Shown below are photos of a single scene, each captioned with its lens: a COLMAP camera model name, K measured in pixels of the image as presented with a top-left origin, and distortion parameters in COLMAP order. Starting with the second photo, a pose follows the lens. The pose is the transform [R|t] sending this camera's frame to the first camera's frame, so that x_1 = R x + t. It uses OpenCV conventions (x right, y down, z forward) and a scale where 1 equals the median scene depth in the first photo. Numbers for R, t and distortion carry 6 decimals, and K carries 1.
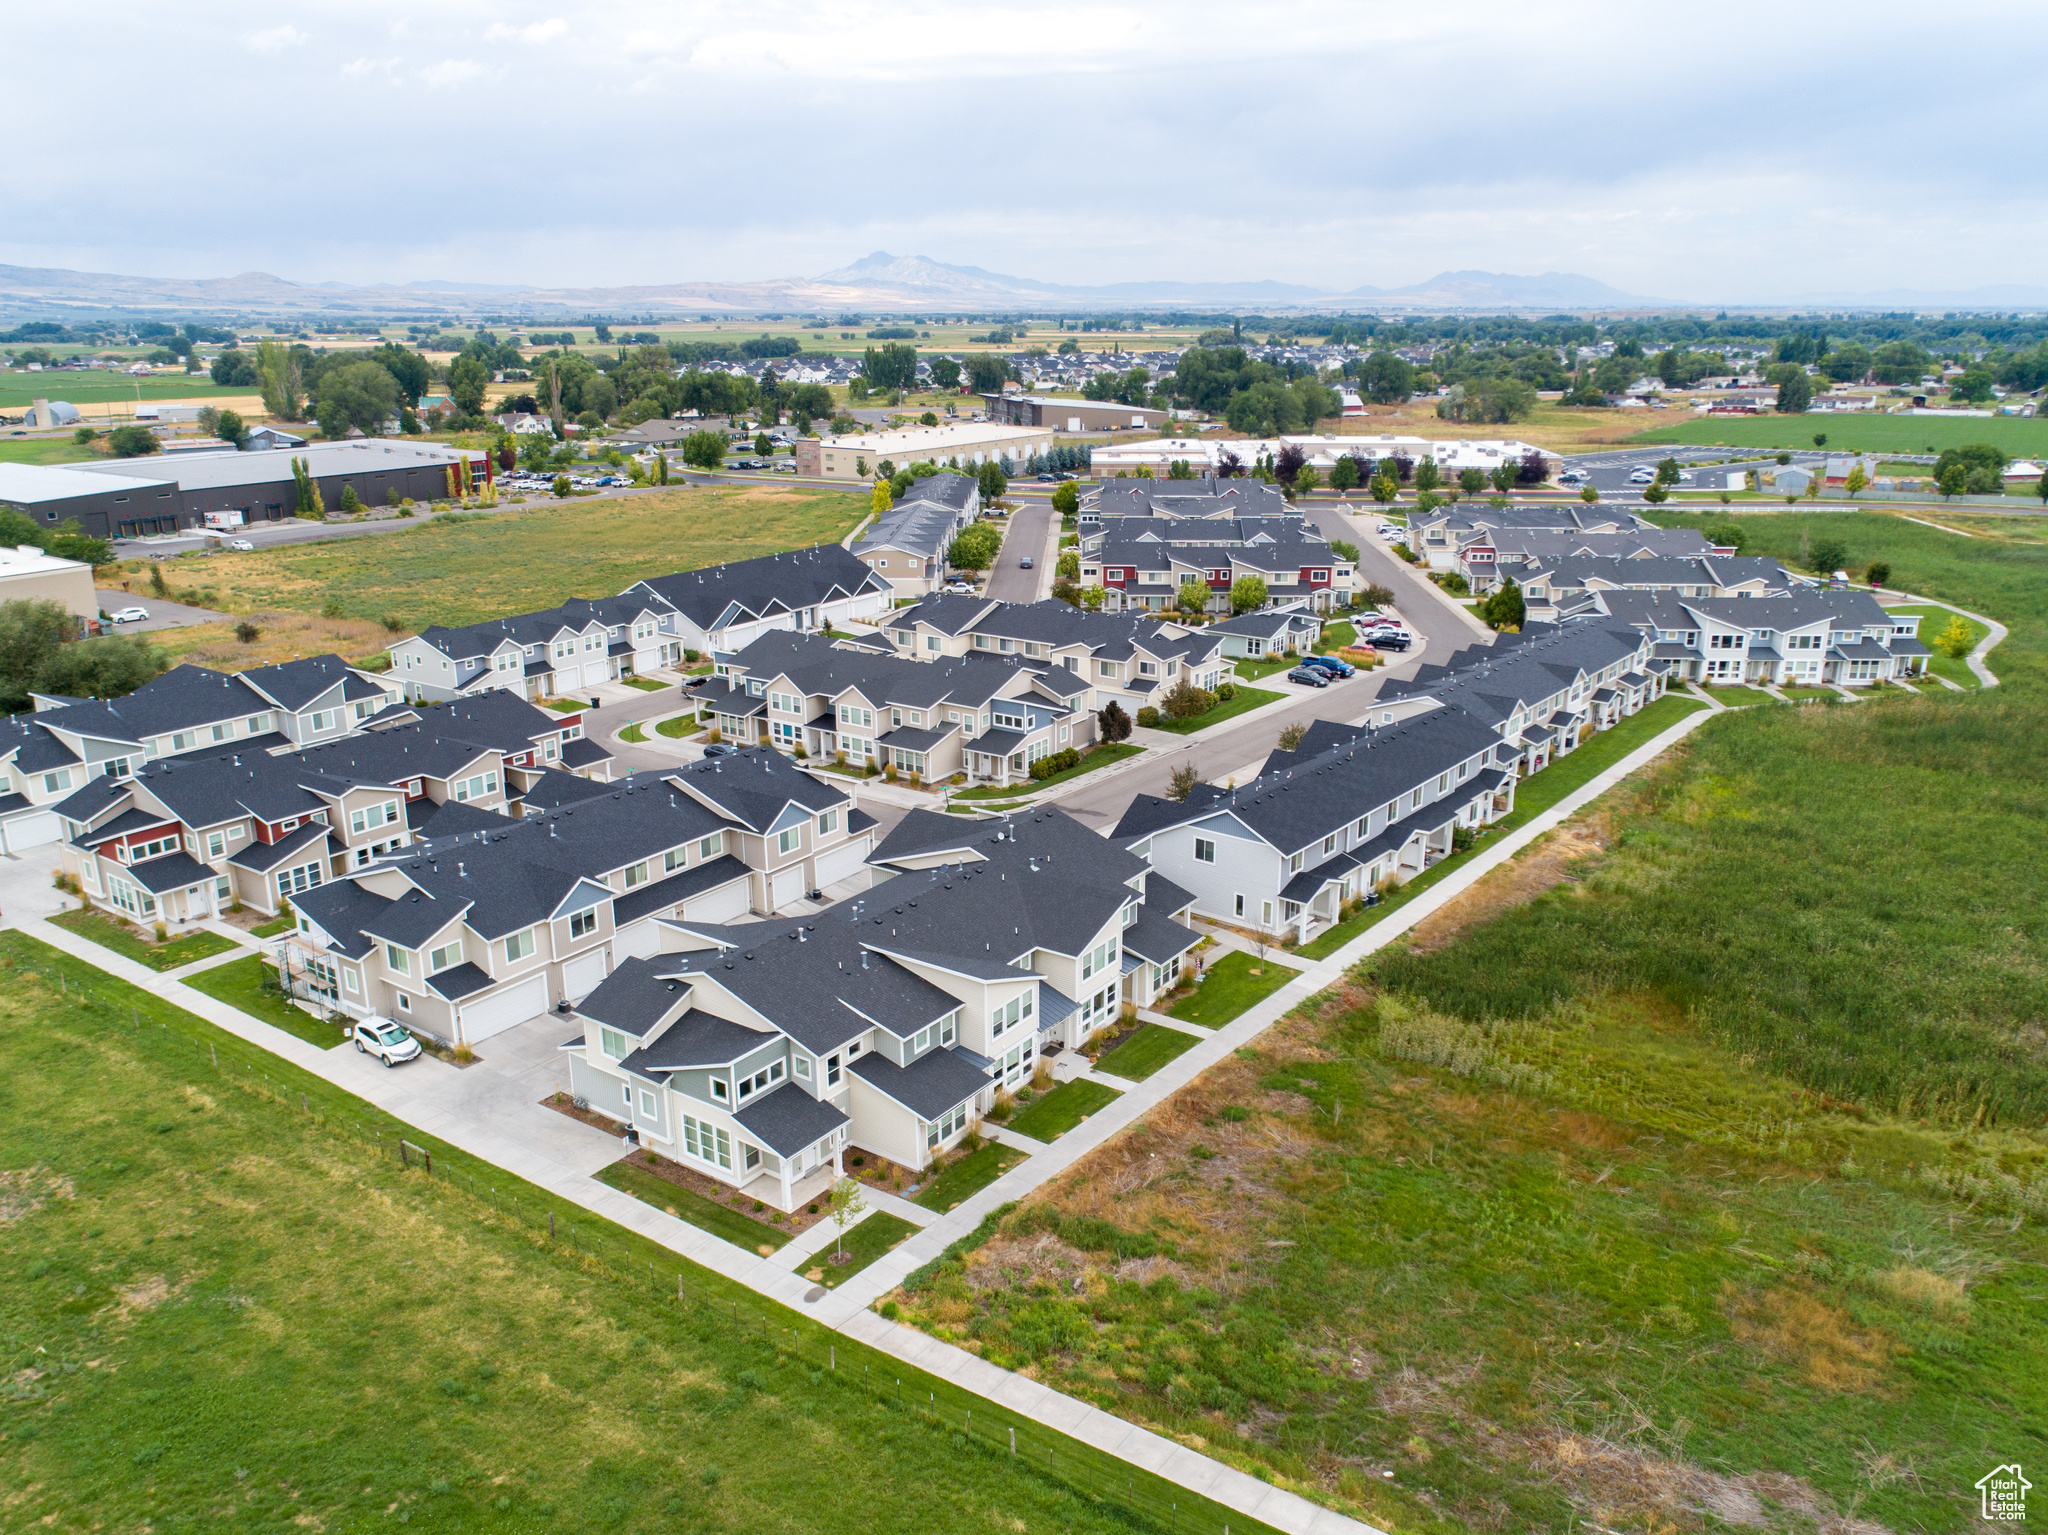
lens RADIAL K [[1615.7, 0, 1031.9], [0, 1615.7, 773.0], [0, 0, 1]] dist [-0.025547, 0.011248]
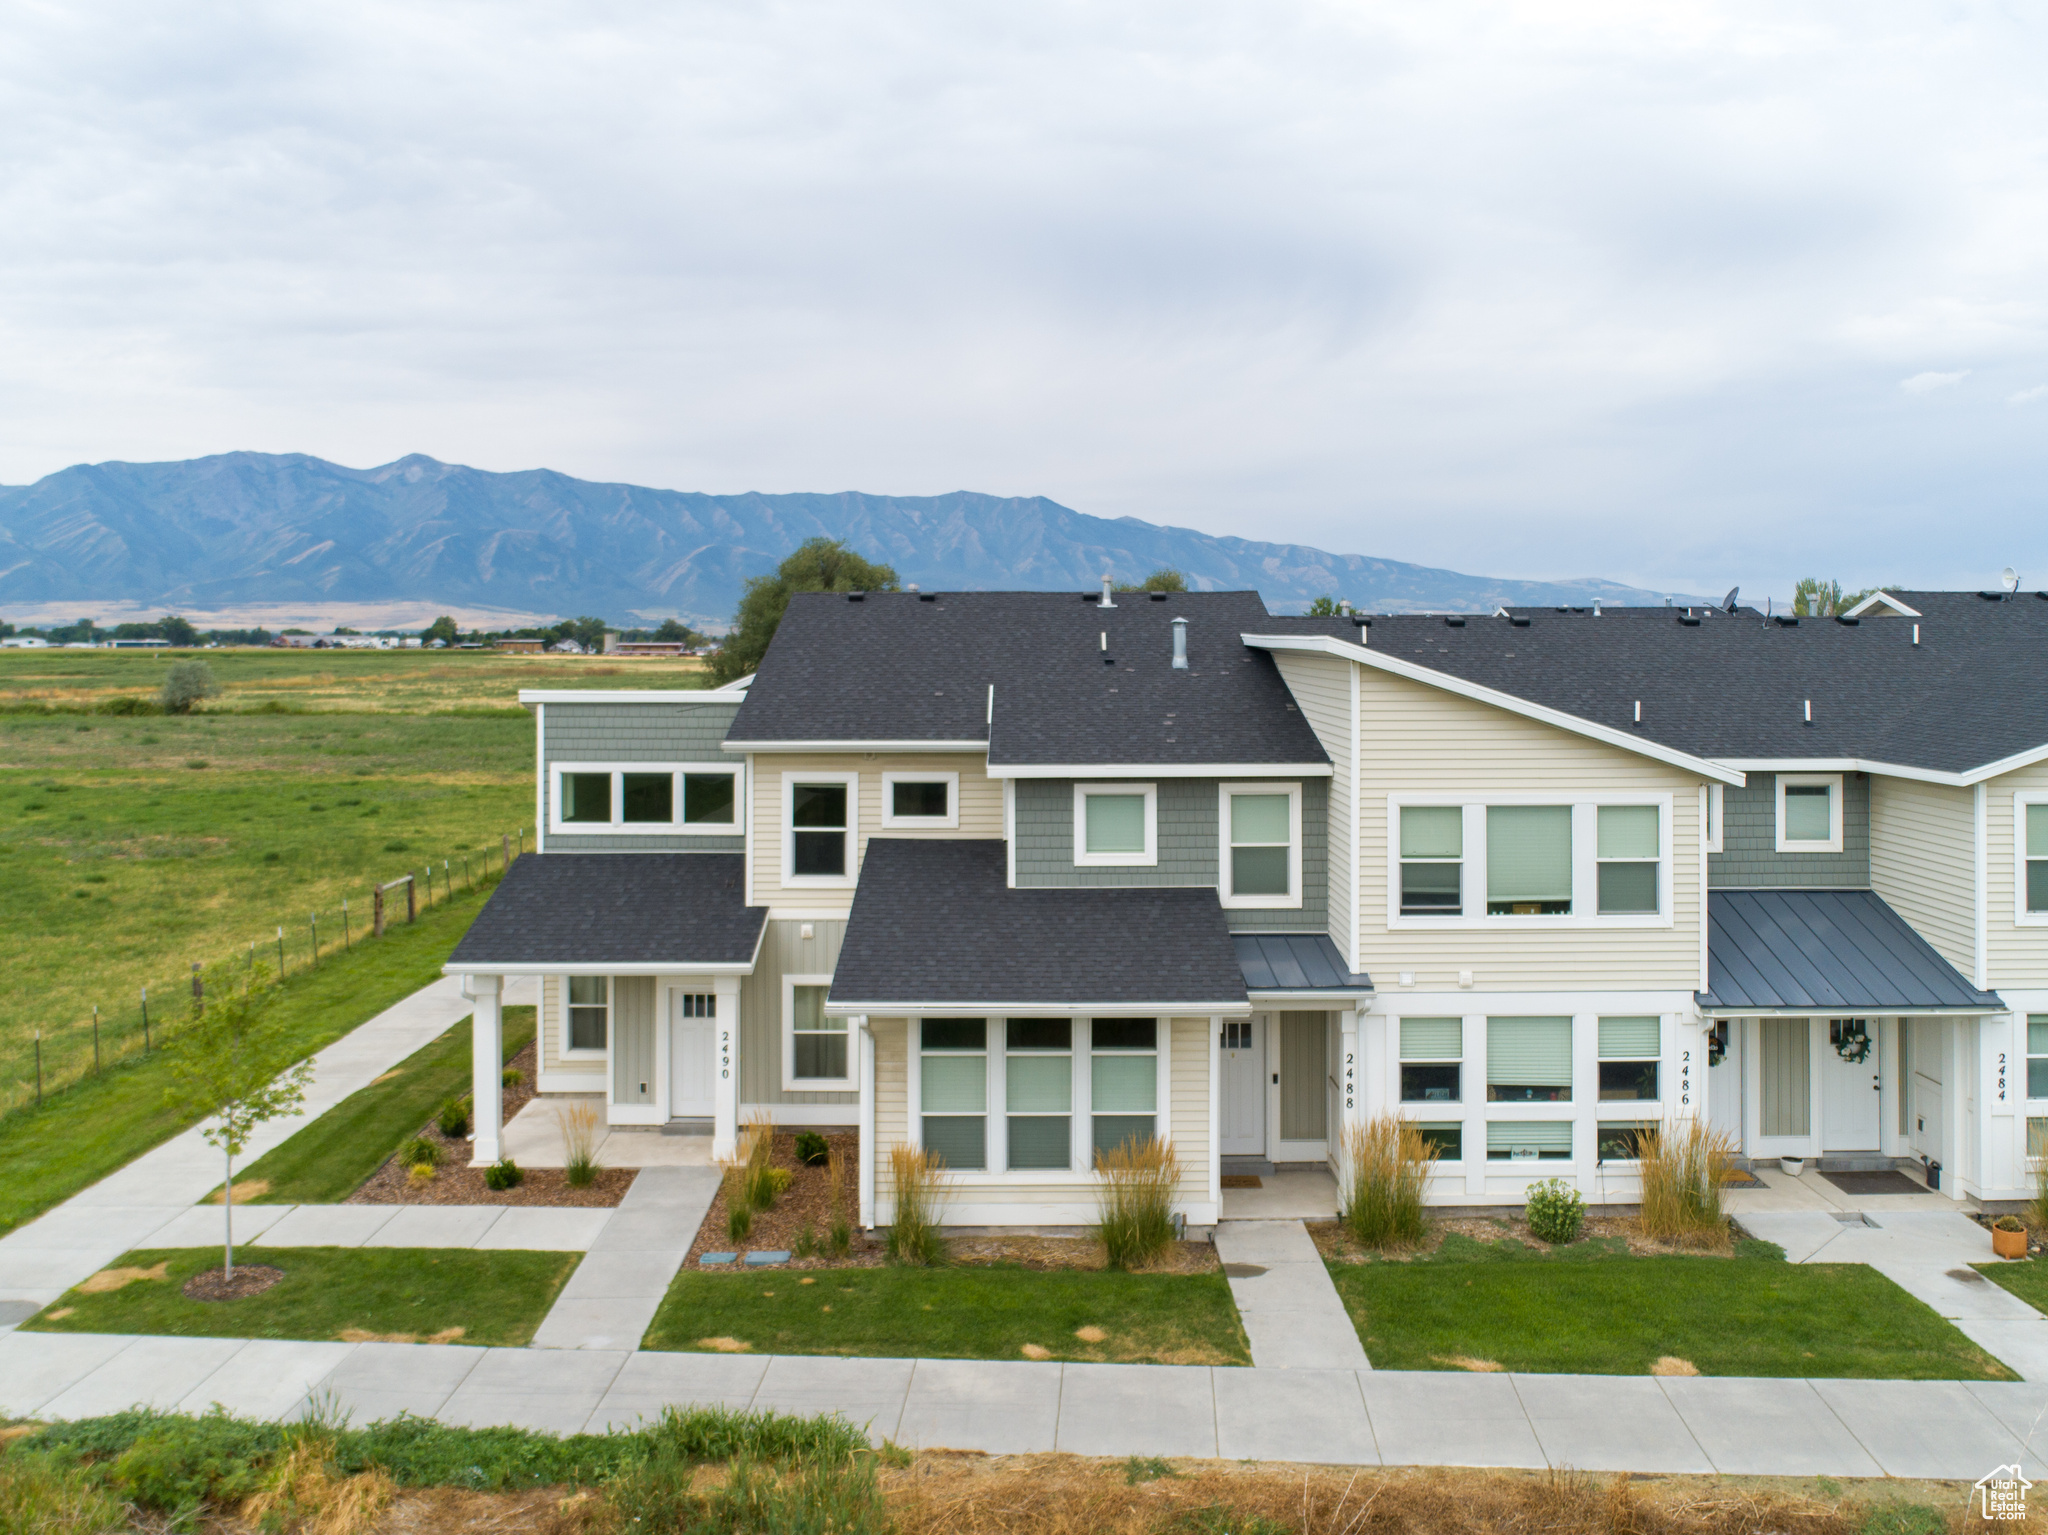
lens RADIAL K [[1615.7, 0, 1000.1], [0, 1615.7, 623.3], [0, 0, 1]] dist [-0.025547, 0.011248]
pose [[0.563016, 0.002348, -0.826443, 0.153390], [-0.246786, 0.954849, -0.165410, 0.177551], [0.788740, 0.297083, 0.538174, 0.792087]]
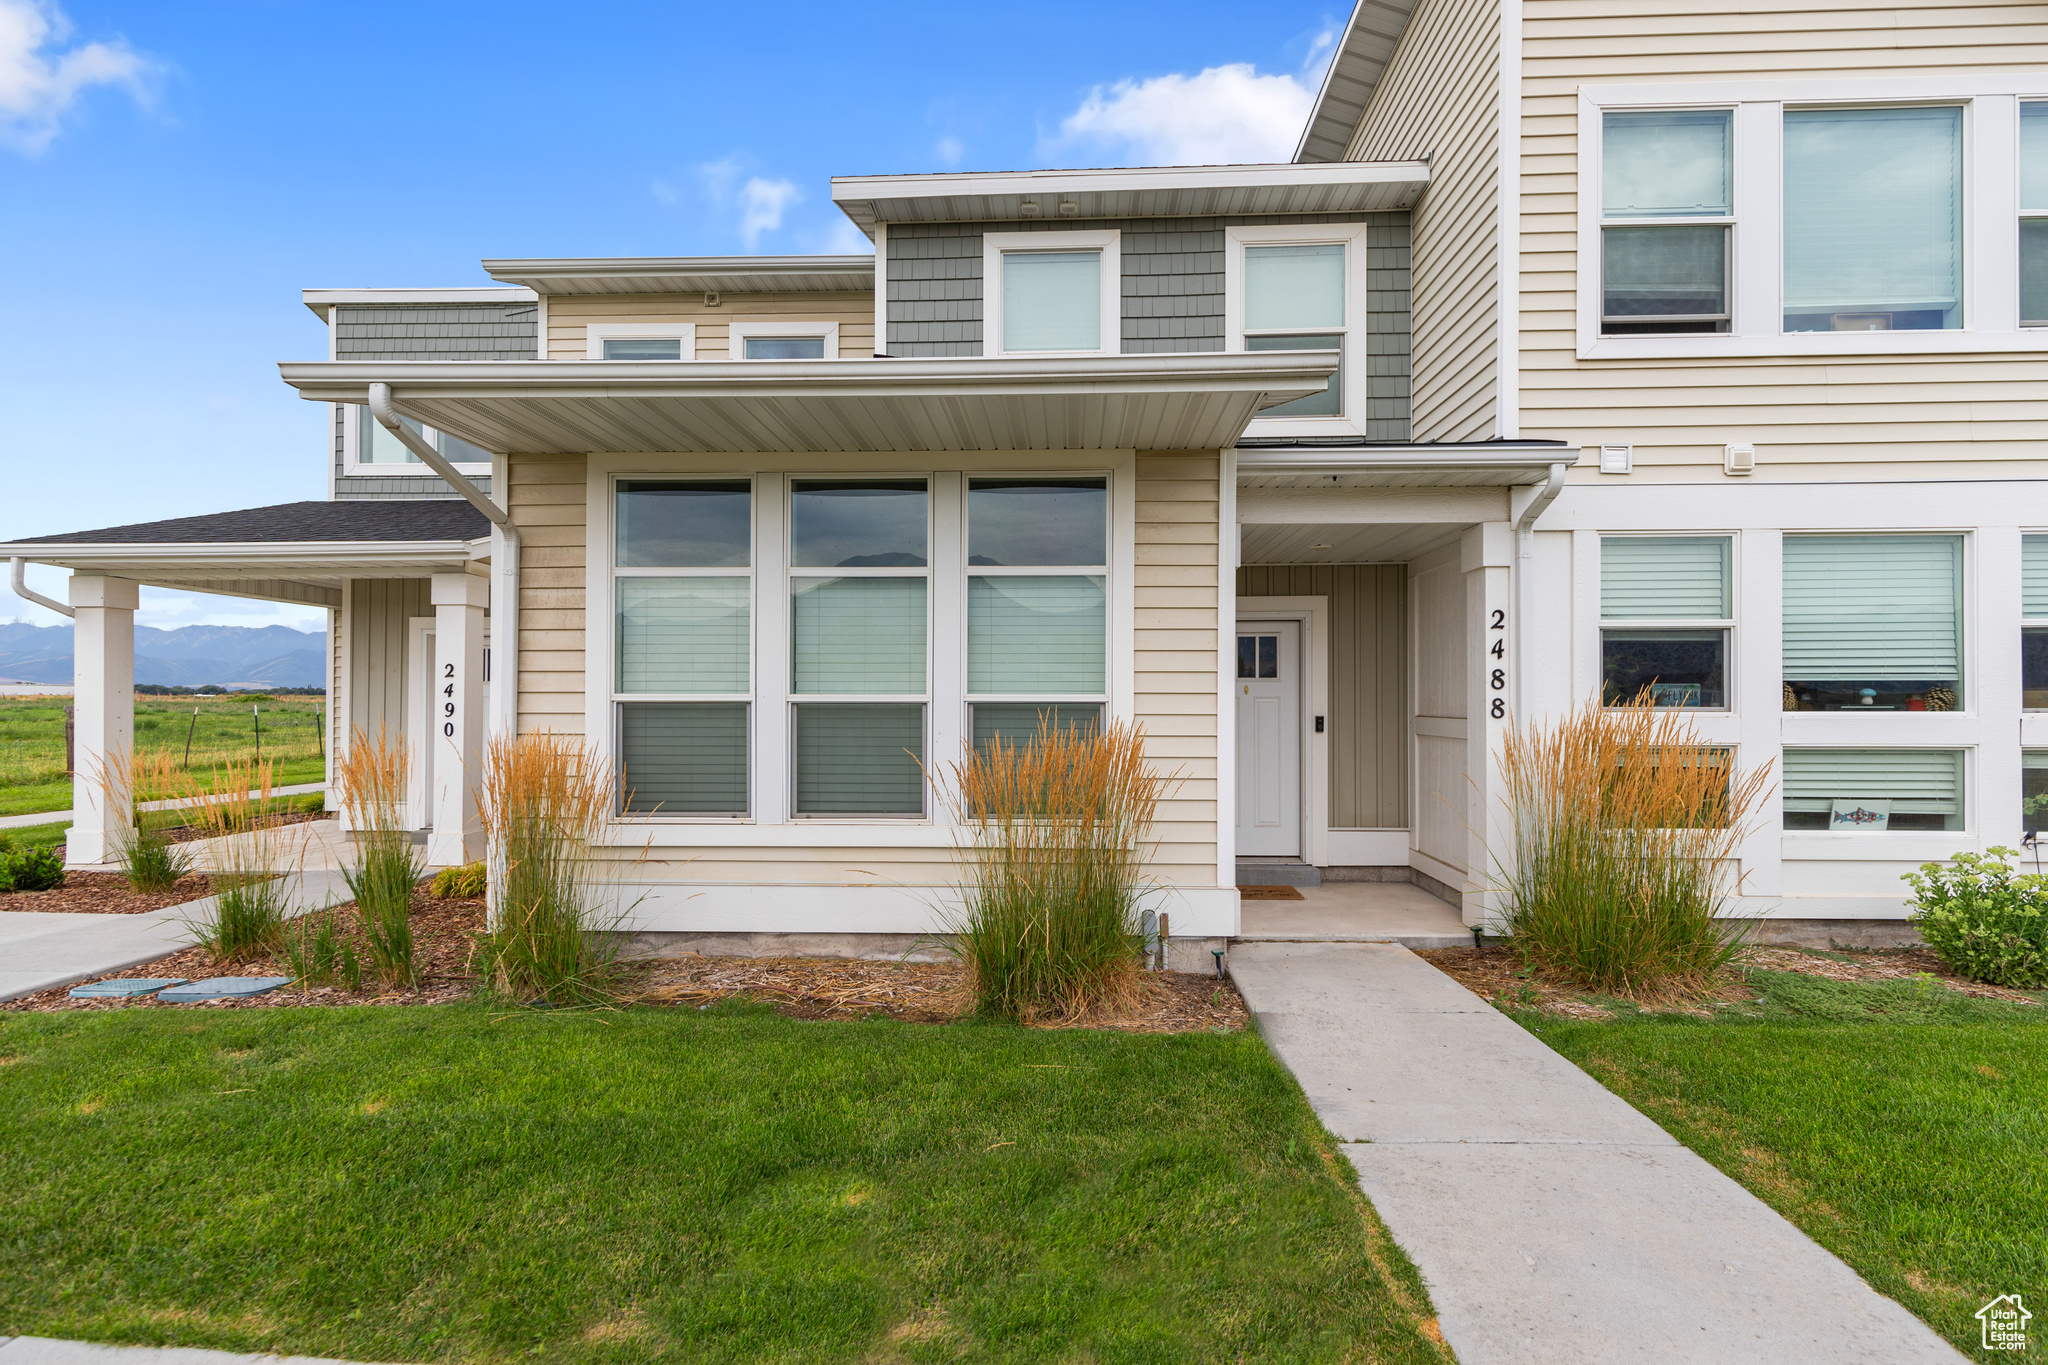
lens RADIAL K [[941.1, 0, 1025.8], [0, 941.1, 691.7], [0, 0, 1]] dist [0.007817, -0.000132]
pose [[0.531839, 0.000782, -0.846845, 0.015590], [-0.256893, 0.953027, -0.160455, 0.214977], [0.806941, 0.302885, 0.507058, 0.928896]]
